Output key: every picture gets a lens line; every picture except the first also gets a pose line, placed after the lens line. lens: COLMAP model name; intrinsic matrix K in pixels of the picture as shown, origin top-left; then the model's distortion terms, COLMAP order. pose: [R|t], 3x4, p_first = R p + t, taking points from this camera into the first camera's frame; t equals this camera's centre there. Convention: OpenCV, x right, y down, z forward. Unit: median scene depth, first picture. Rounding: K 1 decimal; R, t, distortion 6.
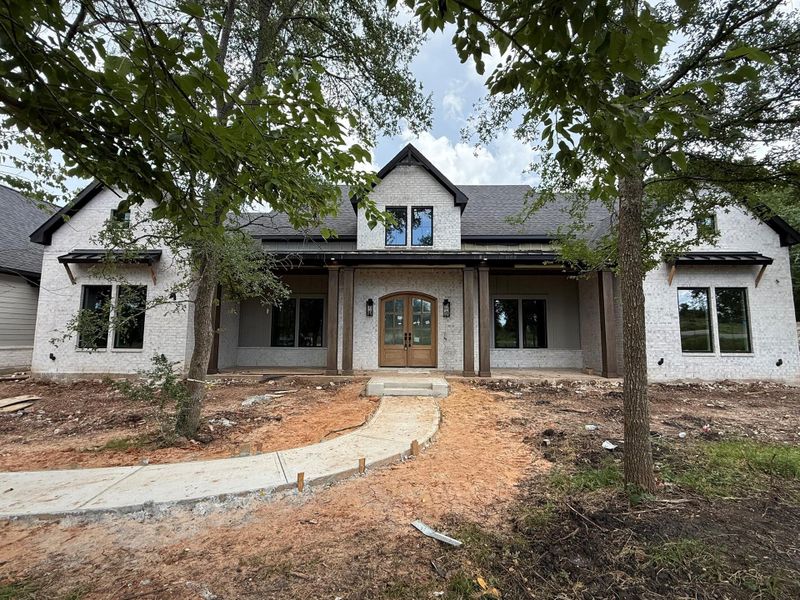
lens RADIAL K [[564.4, 0, 400.0], [0, 564.4, 300.0], [0, 0, 1]] dist [0.066739, -0.085538]
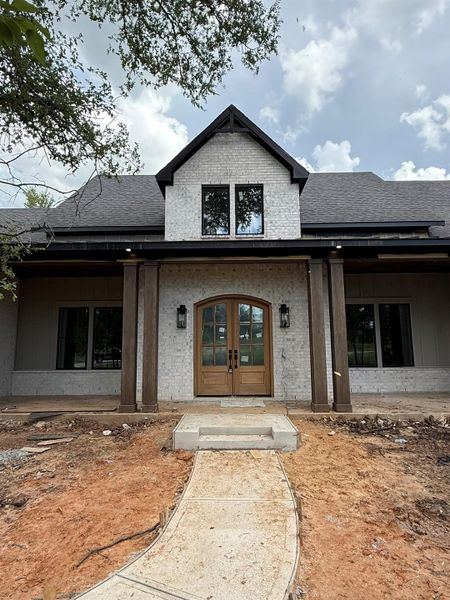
lens RADIAL K [[423.3, 0, 225.0], [0, 423.3, 300.0], [0, 0, 1]] dist [0.066739, -0.085538]
pose [[0.999873, -0.014352, 0.006910, 0.000496], [0.014610, 0.999141, -0.038783, 0.014094], [-0.006348, 0.038879, 0.999224, 0.438277]]
